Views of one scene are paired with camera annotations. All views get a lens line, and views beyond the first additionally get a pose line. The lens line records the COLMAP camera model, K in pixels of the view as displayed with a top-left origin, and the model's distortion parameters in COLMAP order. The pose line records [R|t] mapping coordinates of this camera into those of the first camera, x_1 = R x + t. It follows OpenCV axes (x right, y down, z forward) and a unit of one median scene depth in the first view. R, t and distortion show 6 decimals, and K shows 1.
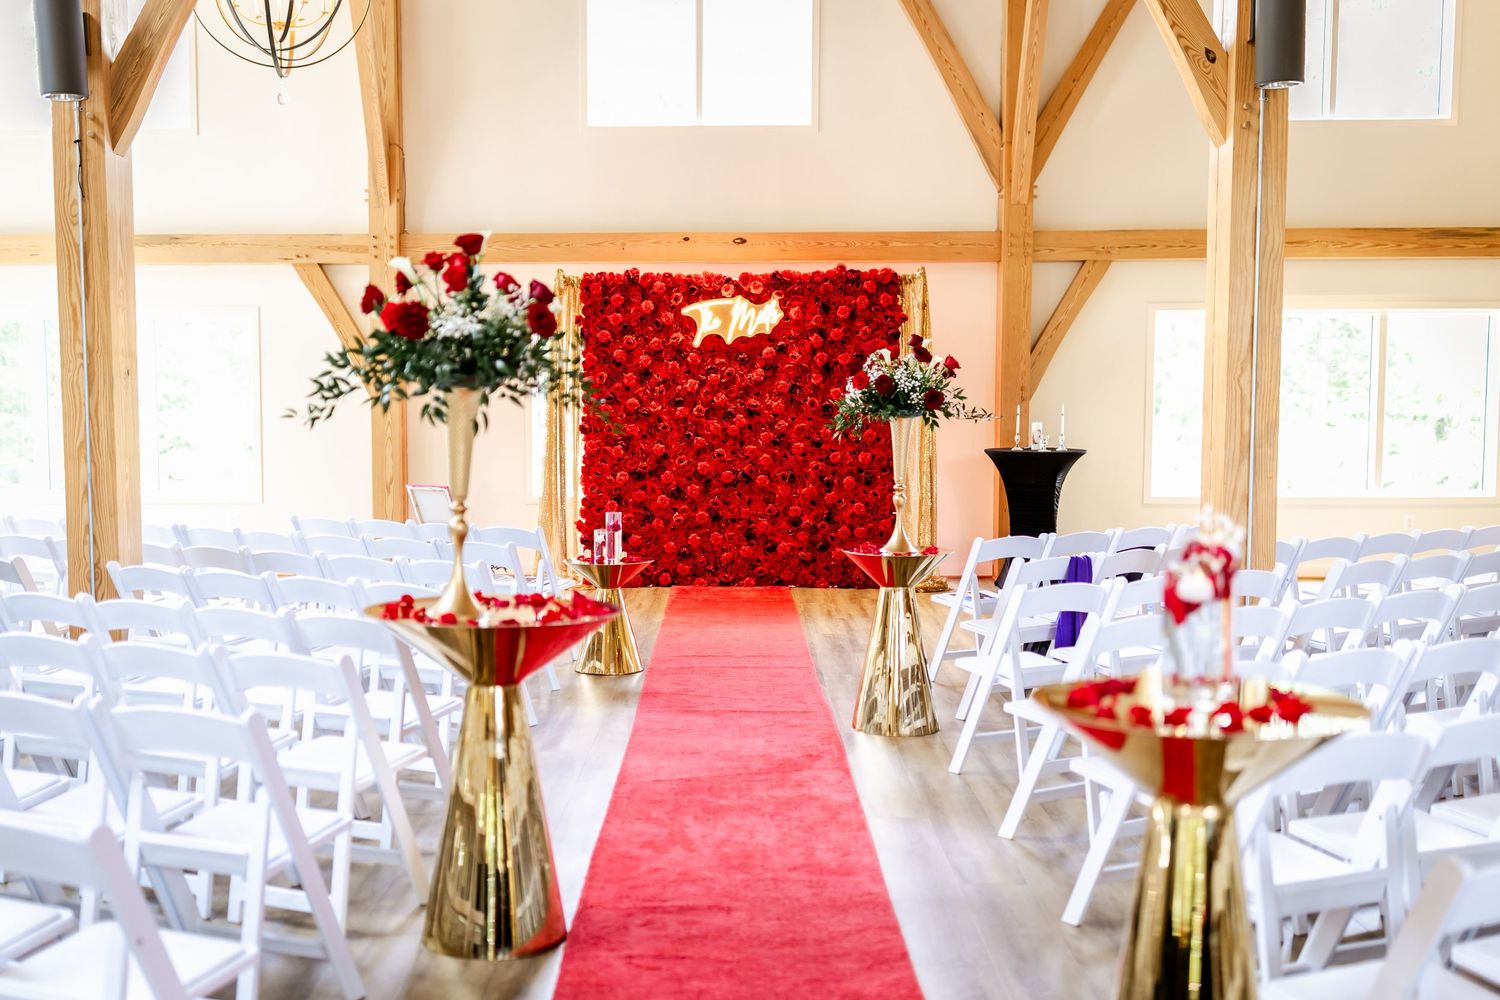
lens RADIAL K [[1505.4, 0, 750.0], [0, 1505.4, 500.0], [0, 0, 1]] dist [0.001242, -0.000383]
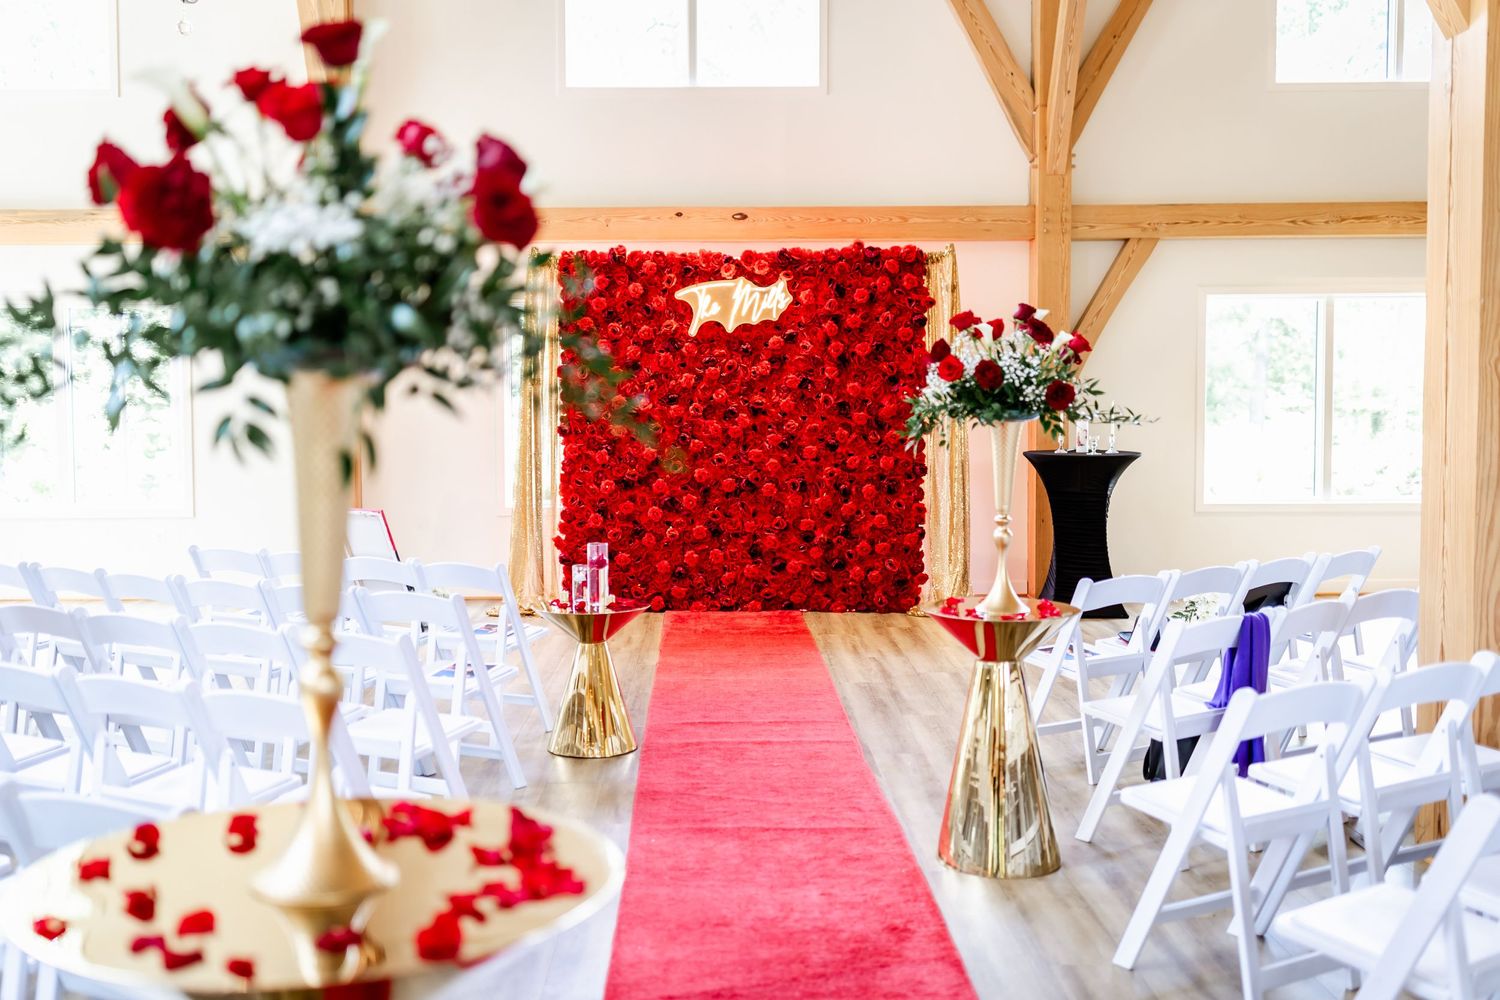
lens RADIAL K [[1509.8, 0, 788.1], [0, 1509.8, 477.3], [0, 0, 1]] dist [0.003702, 0.004748]
pose [[0.999367, -0.005620, 0.035122, -0.011510], [0.006072, 0.999900, -0.012784, -0.008636], [-0.035047, 0.012989, 0.999301, 0.128330]]
